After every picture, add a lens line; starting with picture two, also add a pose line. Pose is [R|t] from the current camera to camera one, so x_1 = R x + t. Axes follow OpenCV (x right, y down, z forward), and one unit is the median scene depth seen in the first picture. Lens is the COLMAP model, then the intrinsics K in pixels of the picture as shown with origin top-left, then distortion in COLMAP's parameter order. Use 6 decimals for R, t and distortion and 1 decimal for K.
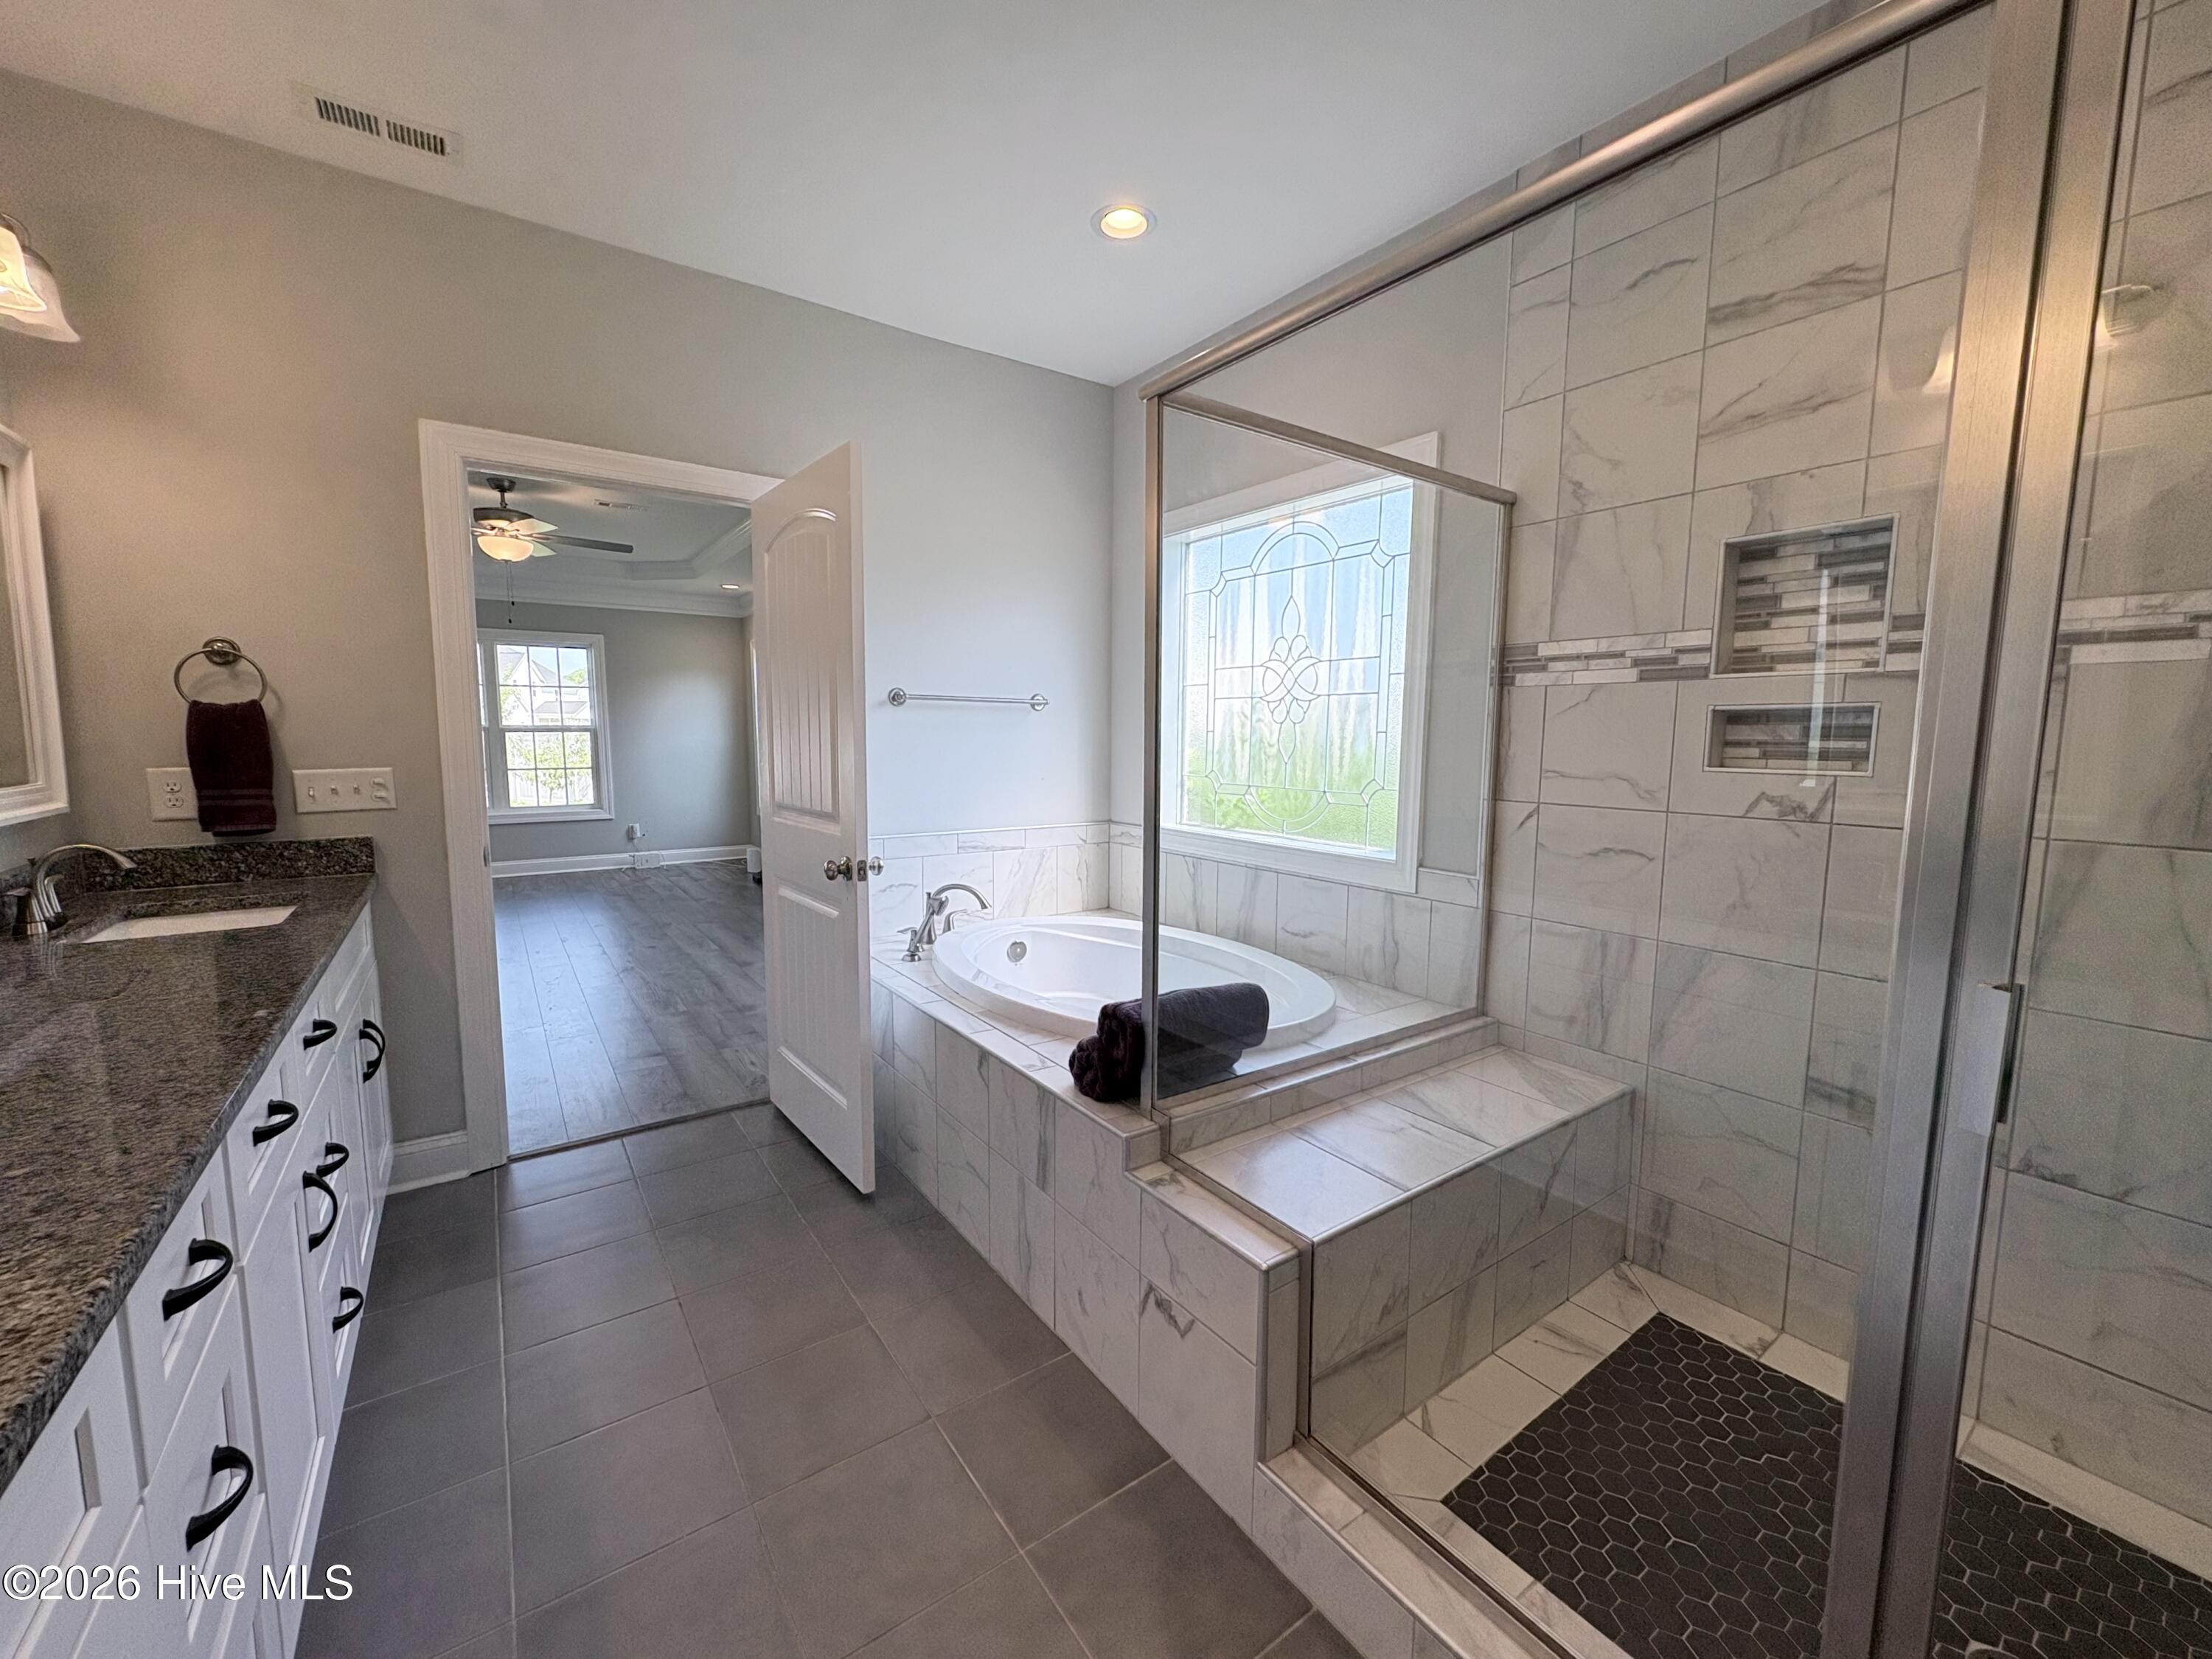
lens RADIAL K [[887.4, 0, 1158.9], [0, 887.4, 847.4], [0, 0, 1]] dist [0.005613, -0.000117]
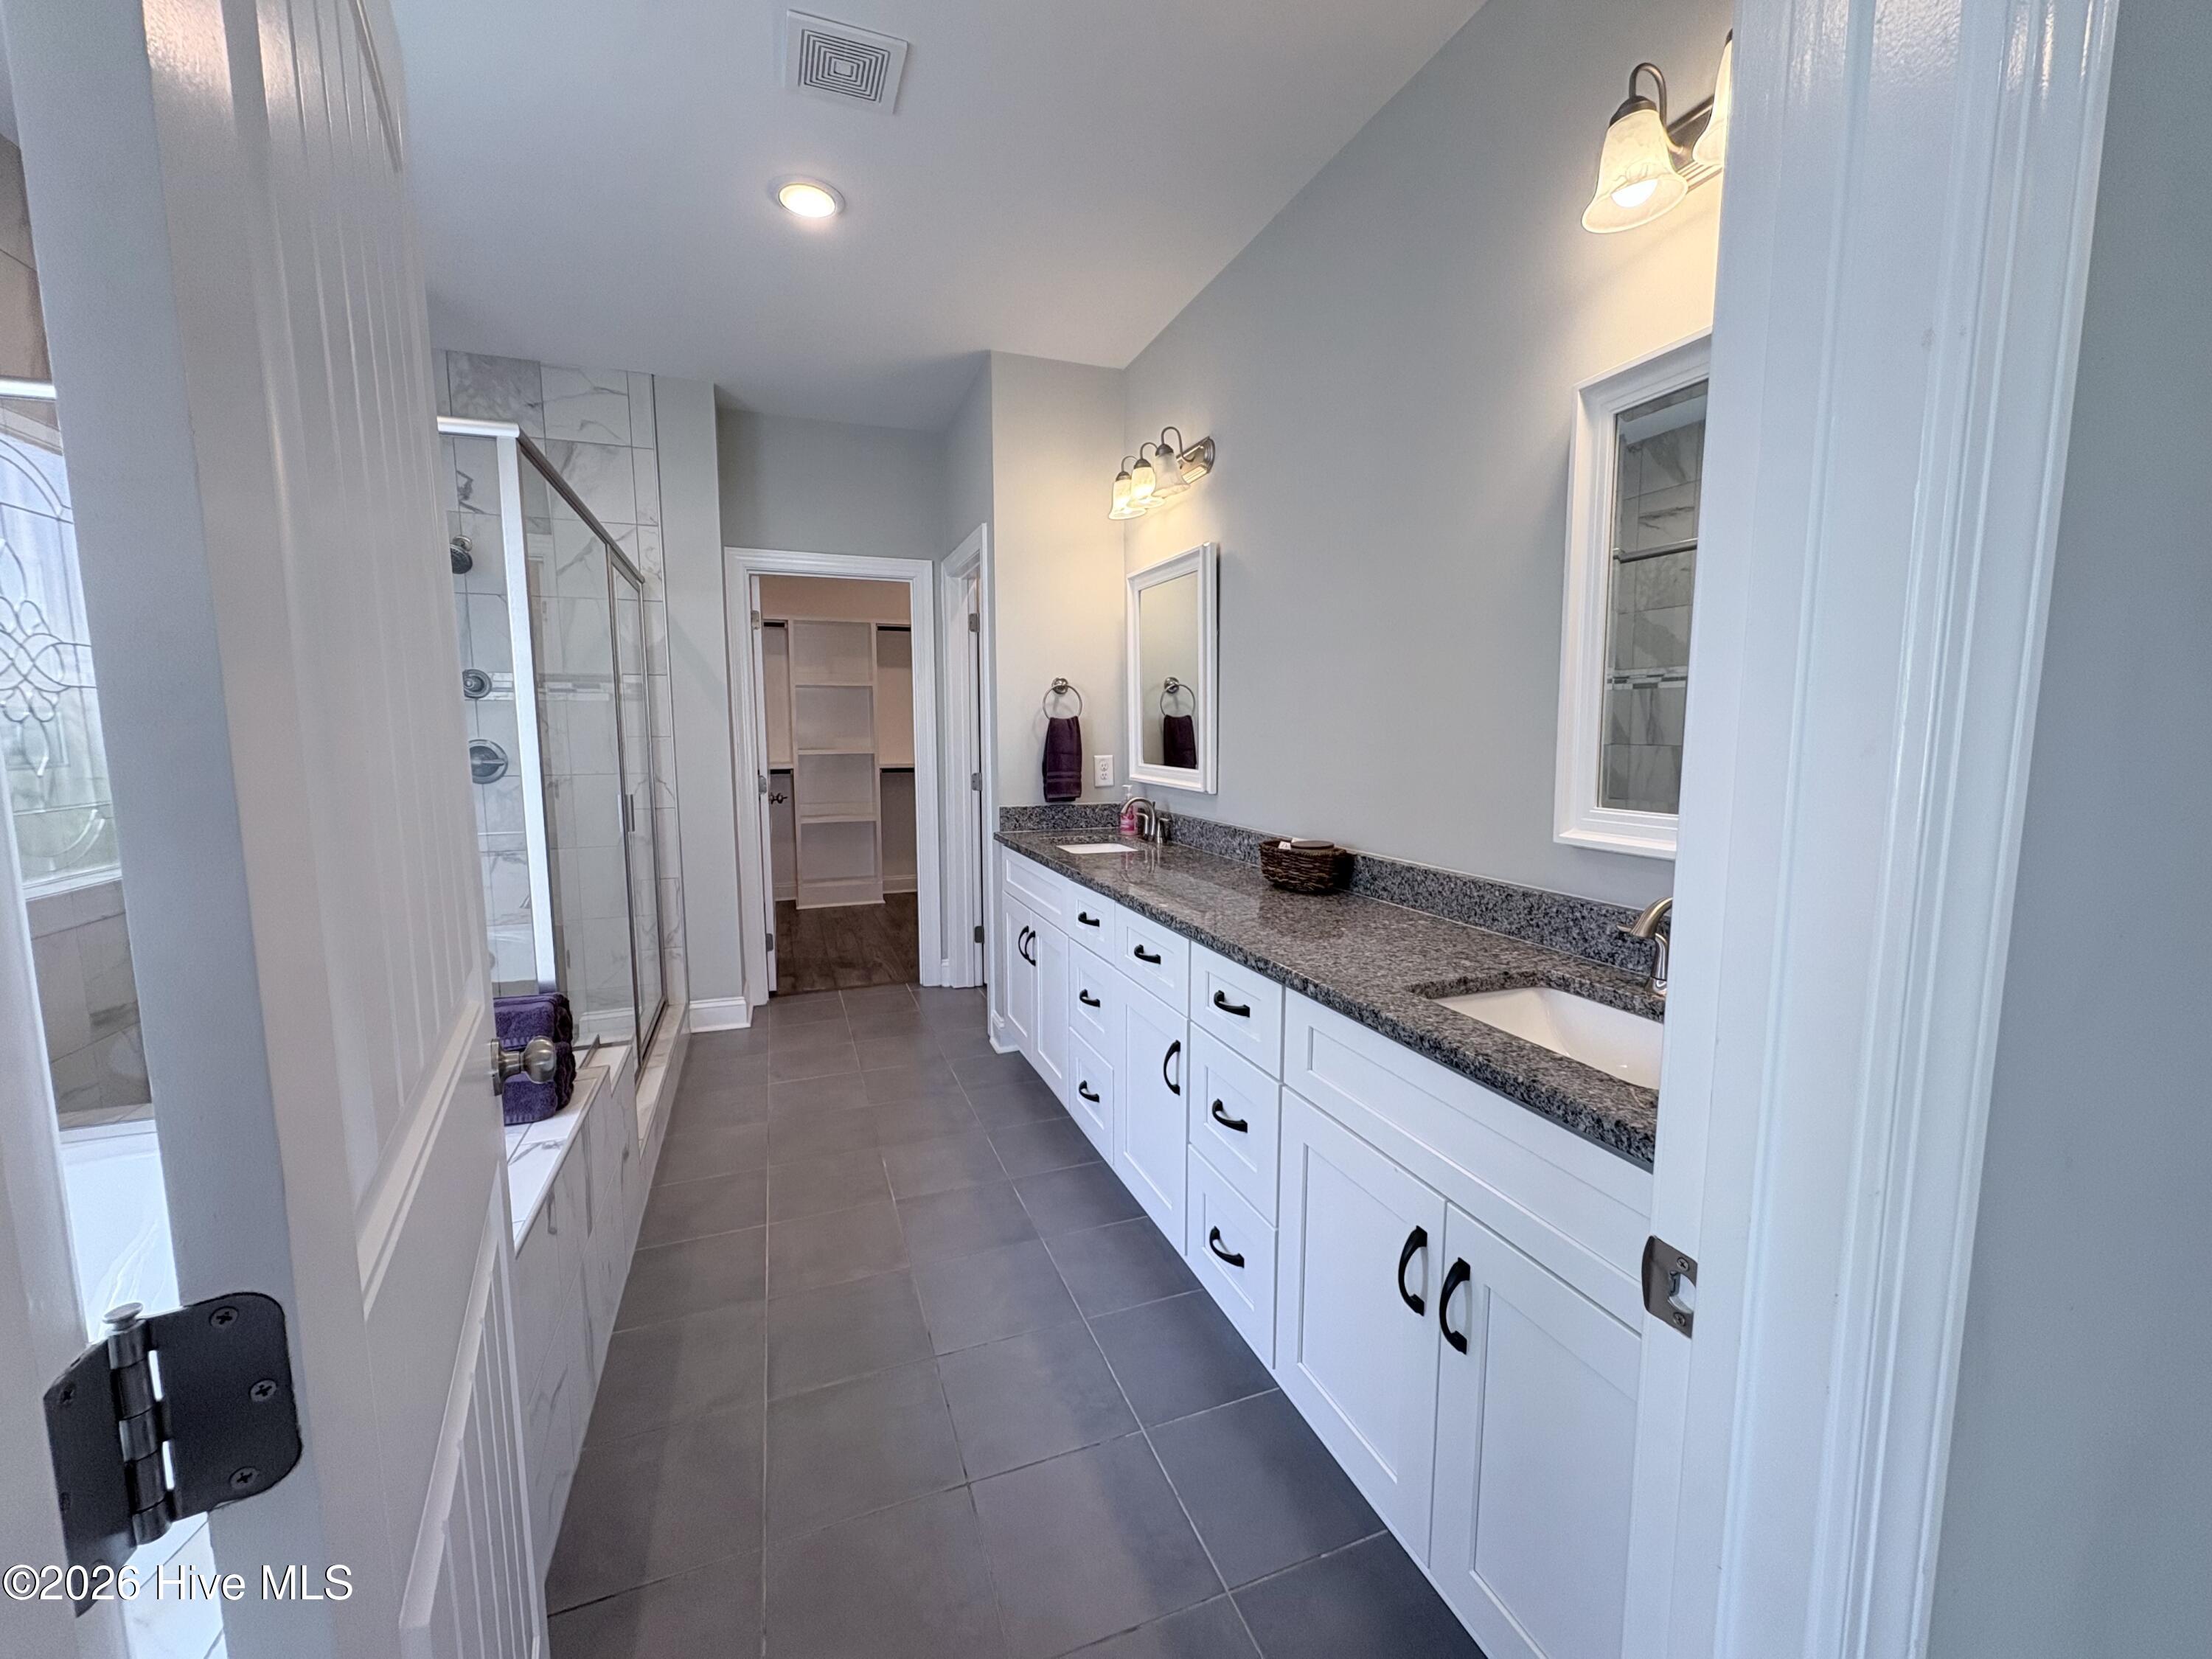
lens RADIAL K [[887.4, 0, 1105.6], [0, 887.4, 826.7], [0, 0, 1]] dist [0.005613, -0.000117]
pose [[-0.955868, -0.068402, 0.285721, -0.735874], [-0.001188, 0.973411, 0.229062, -0.184805], [-0.293792, 0.218614, -0.930534, 1.183387]]
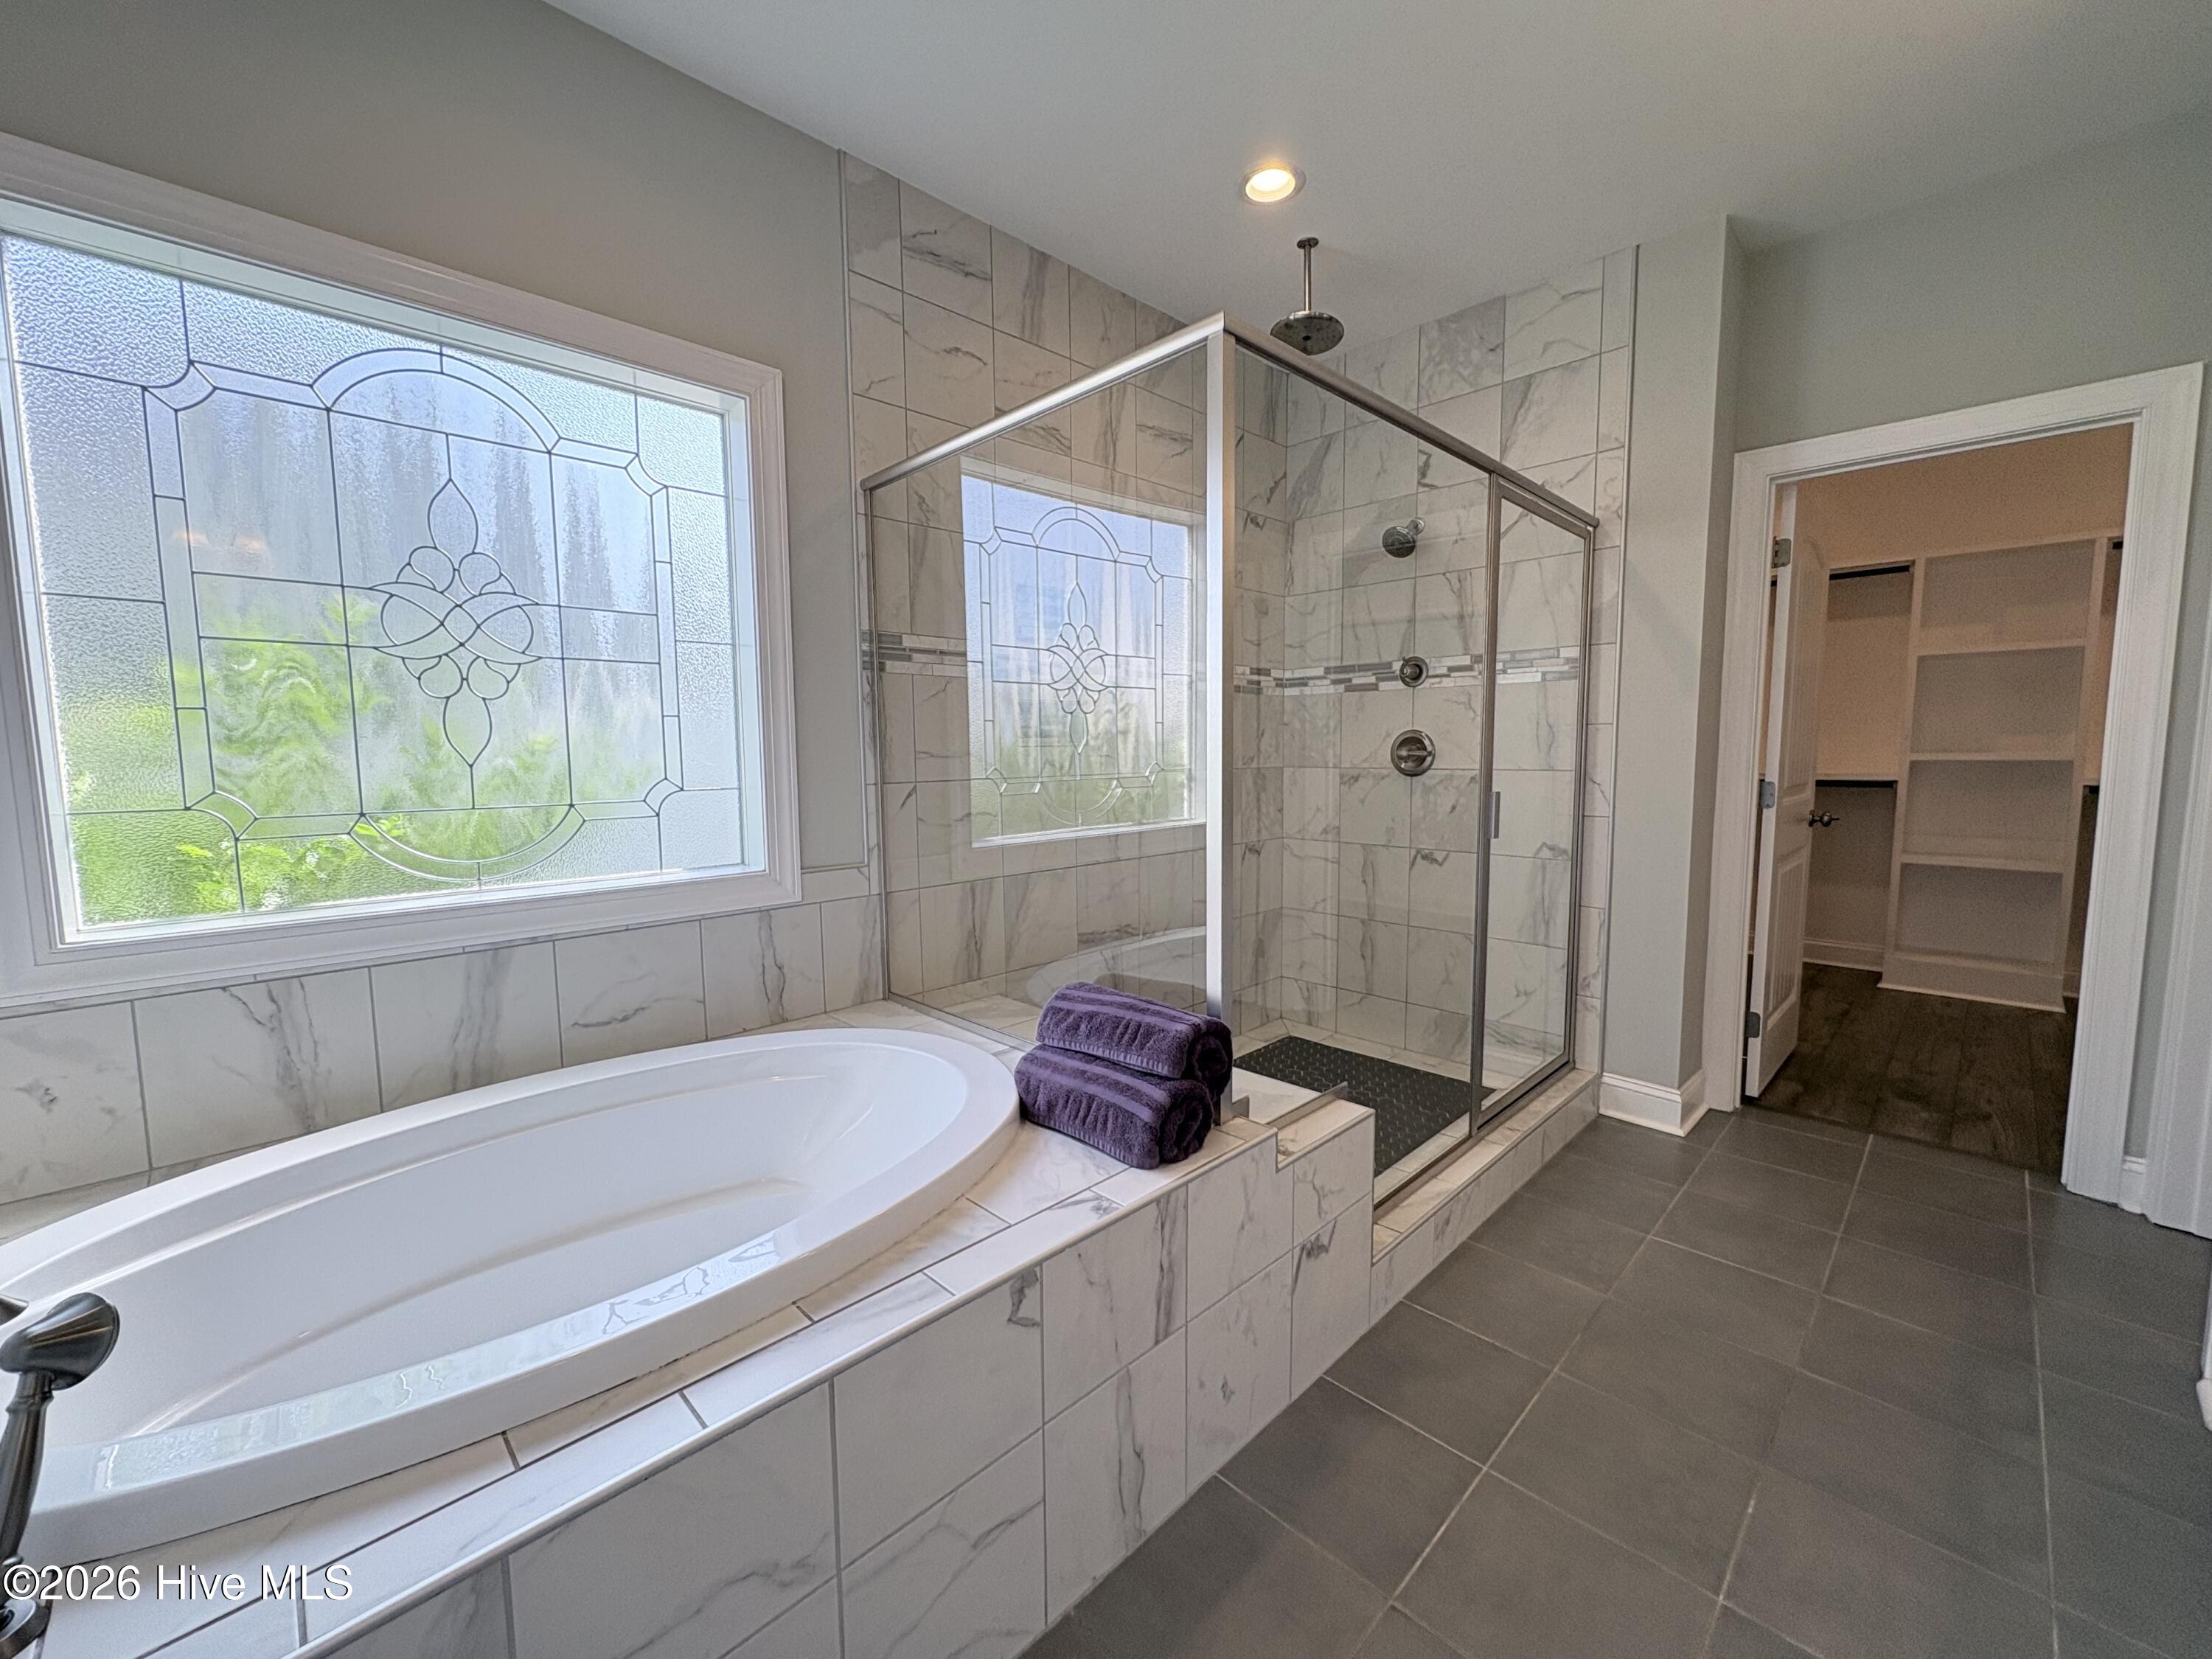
lens RADIAL K [[887.4, 0, 1105.8], [0, 887.4, 821.3], [0, 0, 1]] dist [0.005613, -0.000117]
pose [[-0.124611, -0.124329, 0.984385, -0.684623], [0.114475, 0.983691, 0.138733, -0.127695], [-0.985580, 0.129975, -0.108346, 0.900595]]
